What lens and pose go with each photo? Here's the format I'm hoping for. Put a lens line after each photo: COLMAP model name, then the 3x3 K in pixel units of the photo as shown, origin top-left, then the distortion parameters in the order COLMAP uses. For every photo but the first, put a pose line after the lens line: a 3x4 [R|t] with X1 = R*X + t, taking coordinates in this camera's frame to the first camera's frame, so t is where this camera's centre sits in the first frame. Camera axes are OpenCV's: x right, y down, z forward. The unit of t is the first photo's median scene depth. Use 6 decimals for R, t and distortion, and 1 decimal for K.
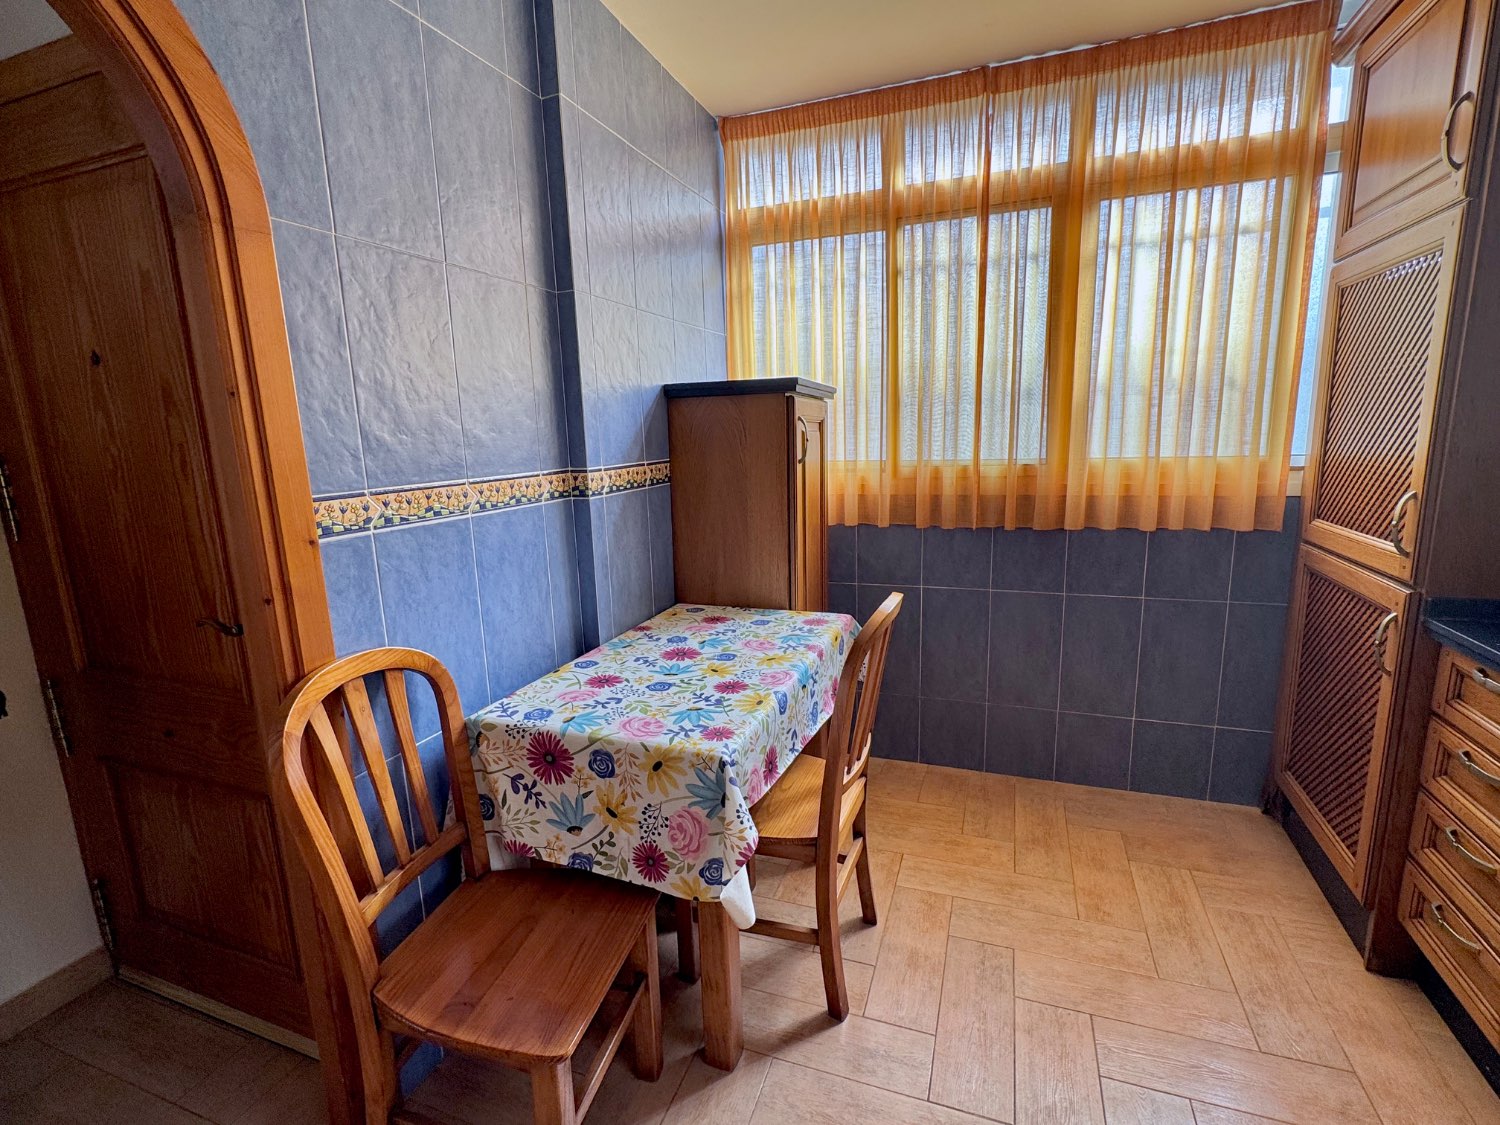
lens RADIAL K [[693.9, 0, 750.6], [0, 693.9, 568.9], [0, 0, 1]] dist [0.002401, 0.000346]
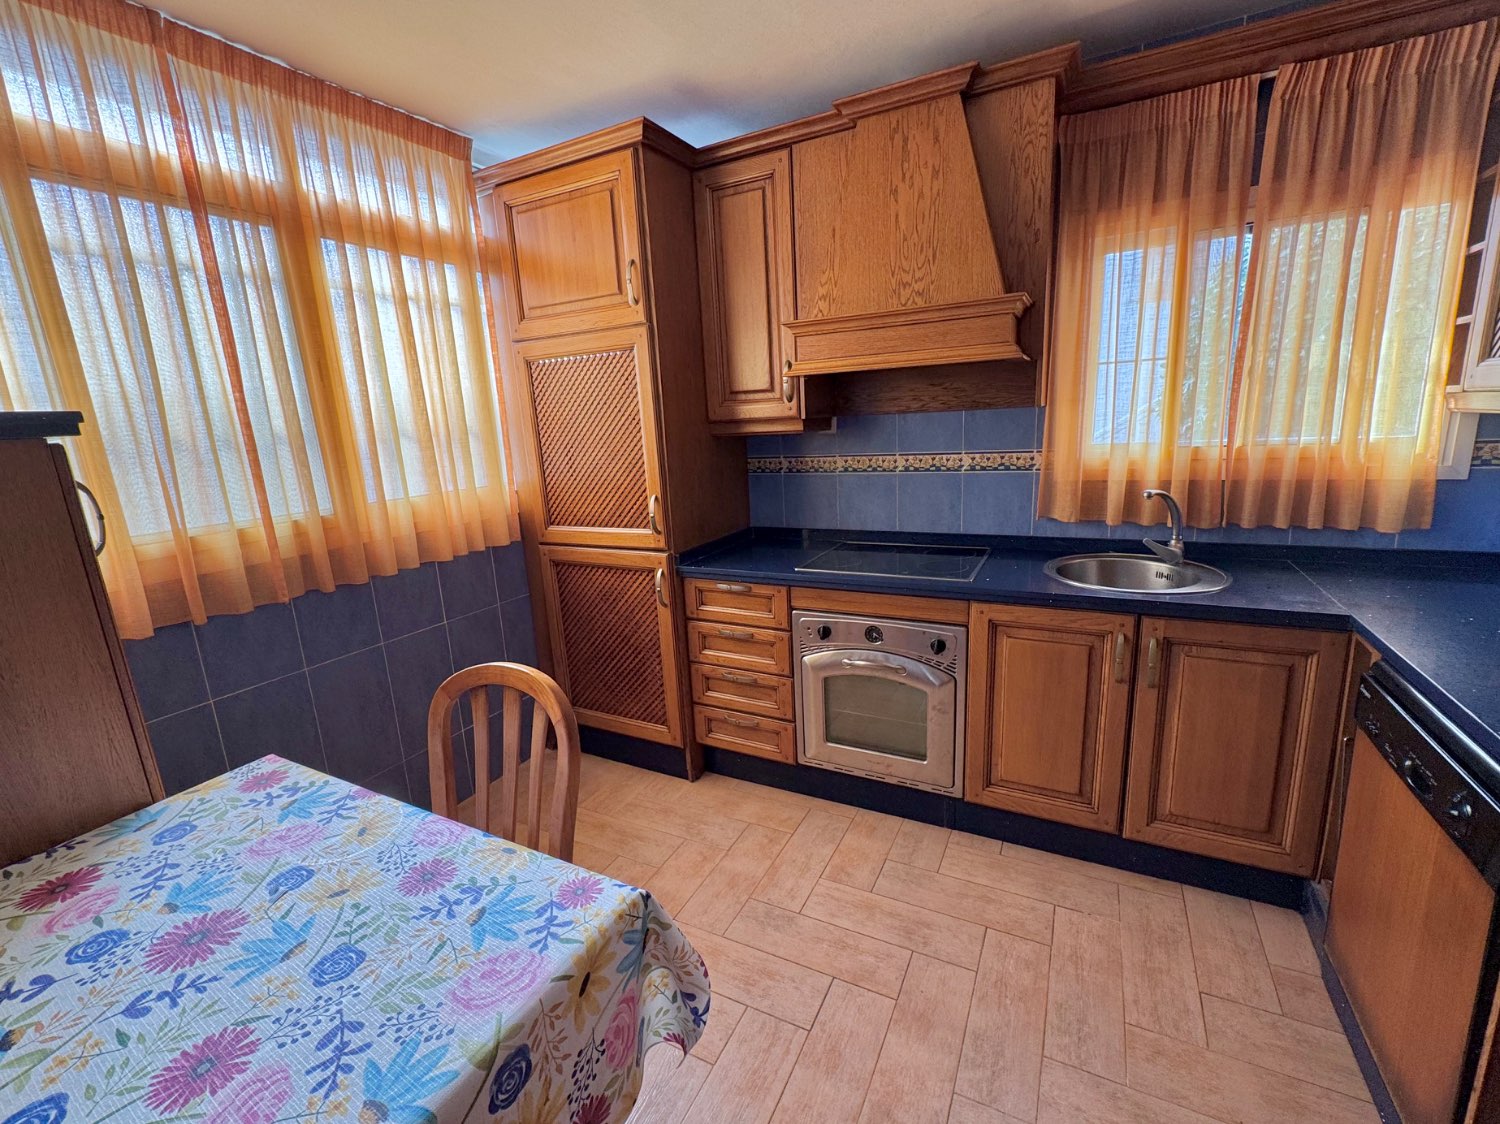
lens RADIAL K [[650.8, 0, 750.0], [0, 650.8, 562.0], [0, 0, 1]] dist [-0.003023, -0.000457]
pose [[0.128363, -0.189626, 0.973429, -0.428662], [0.245575, 0.957058, 0.154053, -0.109242], [-0.960841, 0.219275, 0.169419, 0.429190]]
